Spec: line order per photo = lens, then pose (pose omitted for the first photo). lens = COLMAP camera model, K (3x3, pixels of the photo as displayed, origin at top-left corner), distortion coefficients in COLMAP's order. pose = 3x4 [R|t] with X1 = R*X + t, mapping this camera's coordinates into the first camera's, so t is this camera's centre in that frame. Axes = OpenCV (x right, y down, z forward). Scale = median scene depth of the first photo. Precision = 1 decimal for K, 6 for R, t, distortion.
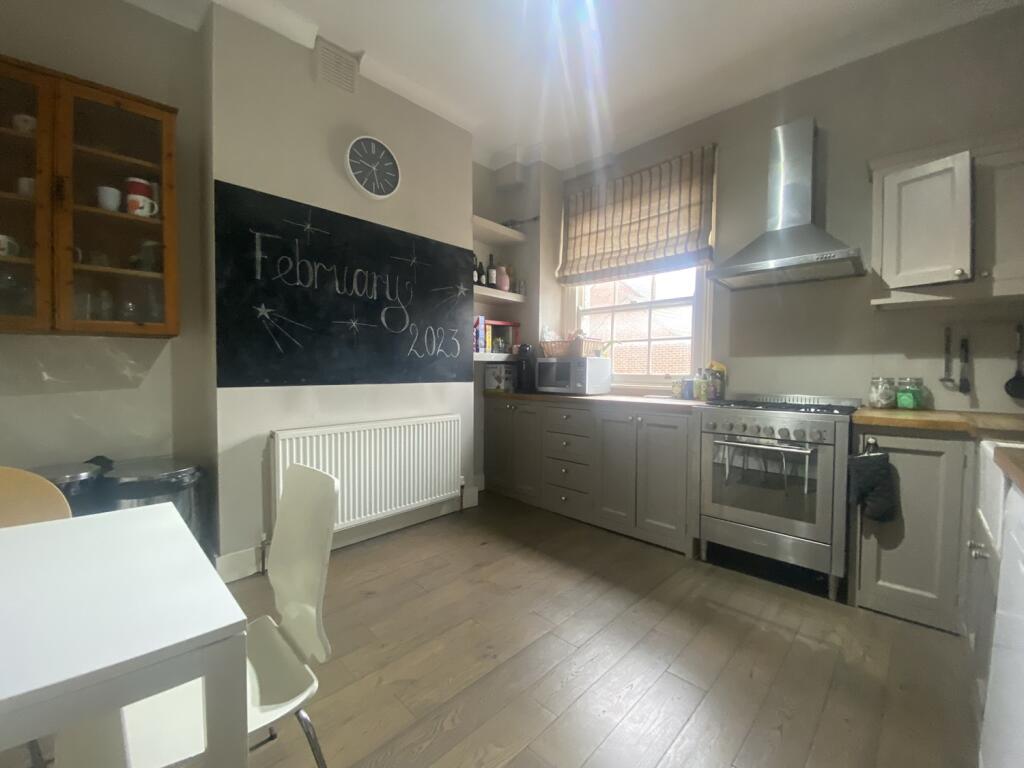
lens RADIAL K [[412.7, 0, 512.0], [0, 412.7, 384.0], [0, 0, 1]] dist [-0.000683, -0.000101]
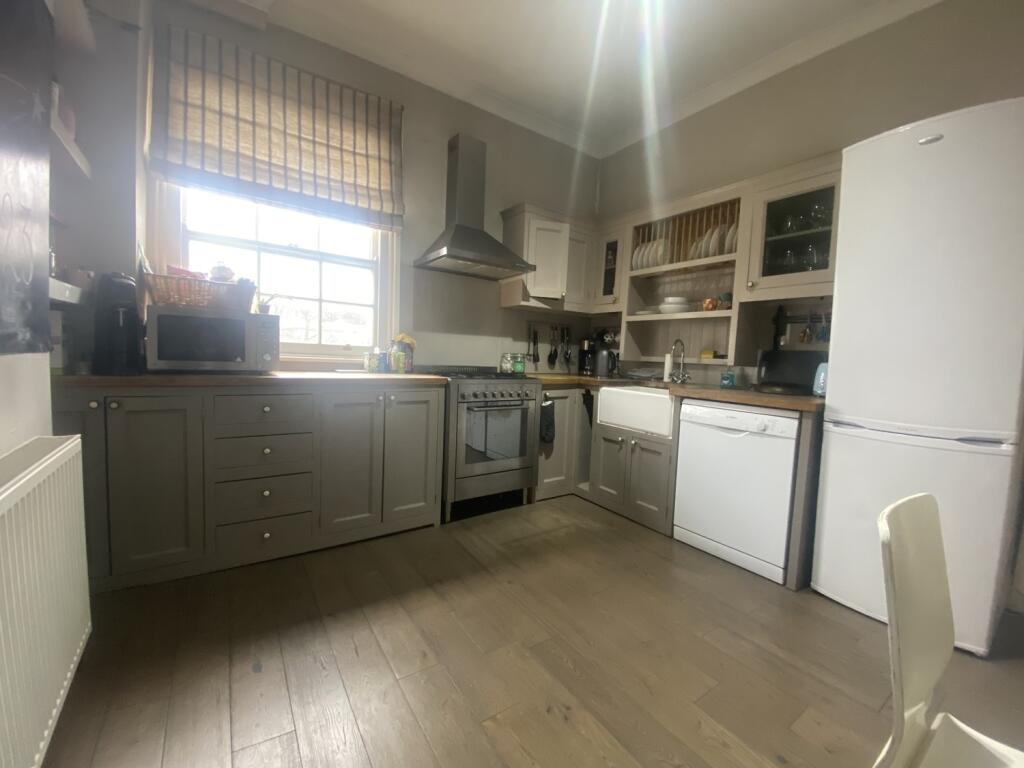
lens RADIAL K [[410.9, 0, 512.0], [0, 410.9, 384.0], [0, 0, 1]] dist [-0.000209, -0.021672]
pose [[0.171418, -0.069532, 0.982742, -0.464306], [-0.014214, 0.997228, 0.073036, -0.009602], [-0.985096, -0.026488, 0.169954, 0.580228]]
